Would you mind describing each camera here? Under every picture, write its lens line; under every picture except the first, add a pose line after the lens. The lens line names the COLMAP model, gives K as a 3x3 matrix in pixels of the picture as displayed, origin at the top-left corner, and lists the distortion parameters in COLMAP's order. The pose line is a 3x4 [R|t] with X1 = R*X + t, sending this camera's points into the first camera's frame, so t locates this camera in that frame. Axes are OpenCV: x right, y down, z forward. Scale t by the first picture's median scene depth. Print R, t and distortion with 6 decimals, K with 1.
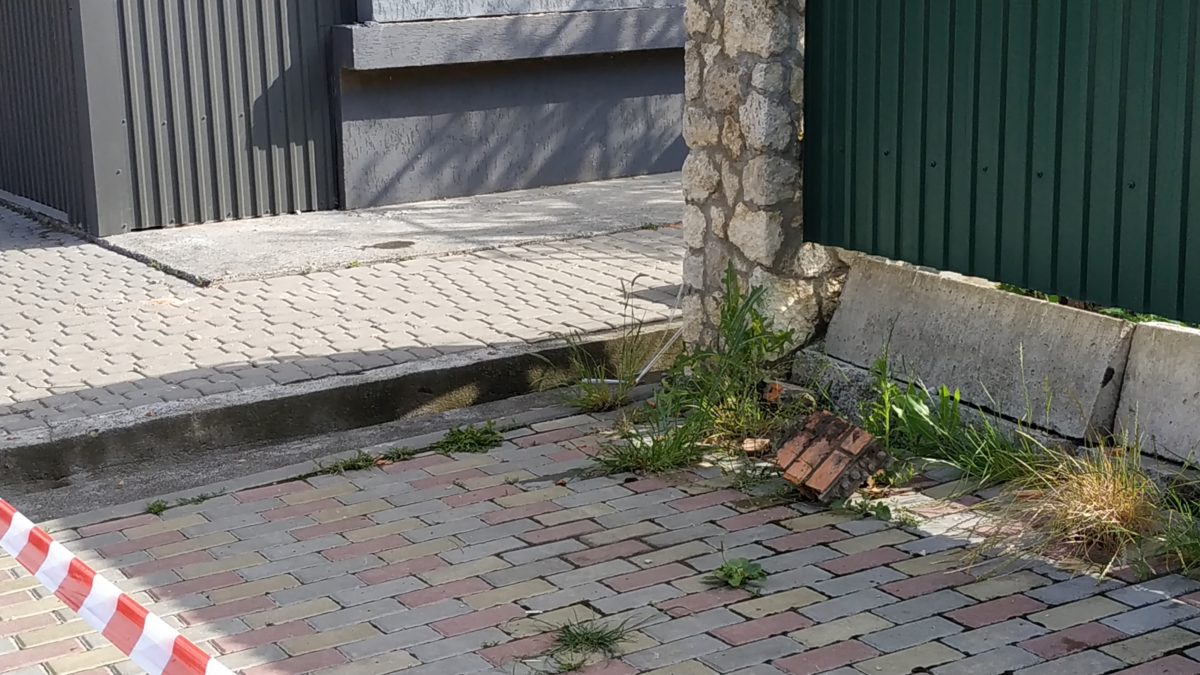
lens RADIAL K [[1970.6, 0, 602.1], [0, 1970.6, 391.1], [0, 0, 1]] dist [0.166269, -0.117876]
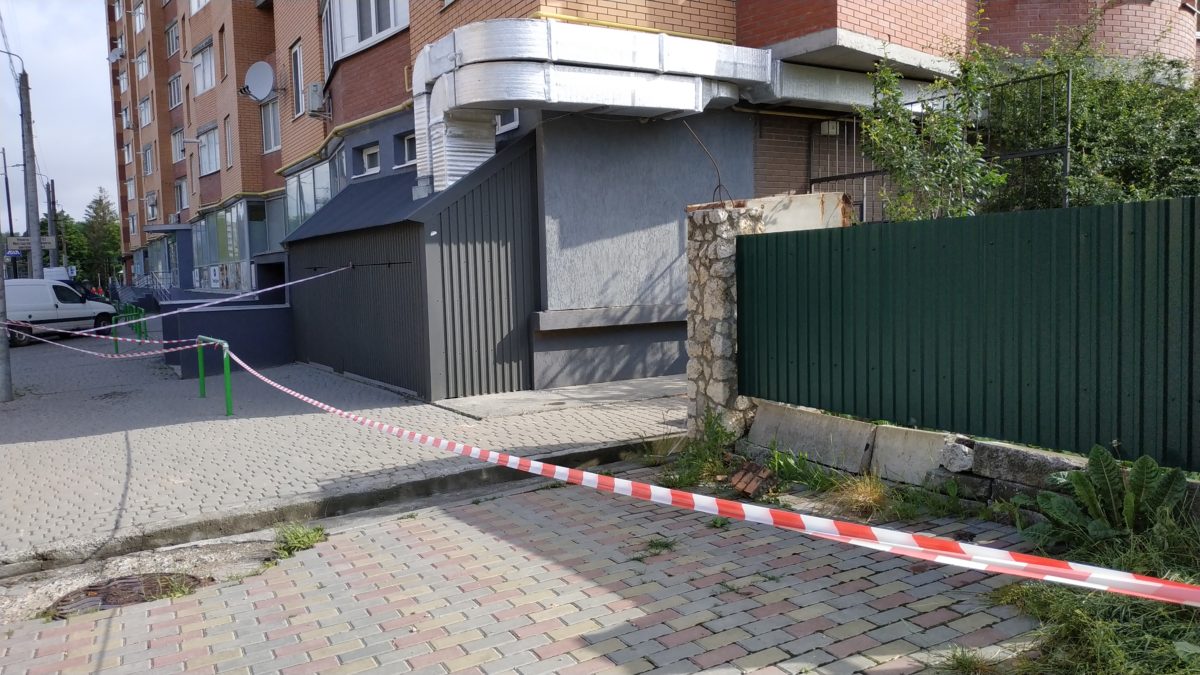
lens RADIAL K [[902.0, 0, 621.3], [0, 902.0, 336.1], [0, 0, 1]] dist [0.105759, -0.001212]
pose [[0.999862, -0.003059, -0.016314, -0.022125], [0.000435, 0.987360, -0.158490, 0.027738], [0.016592, 0.158461, 0.987226, -0.100780]]
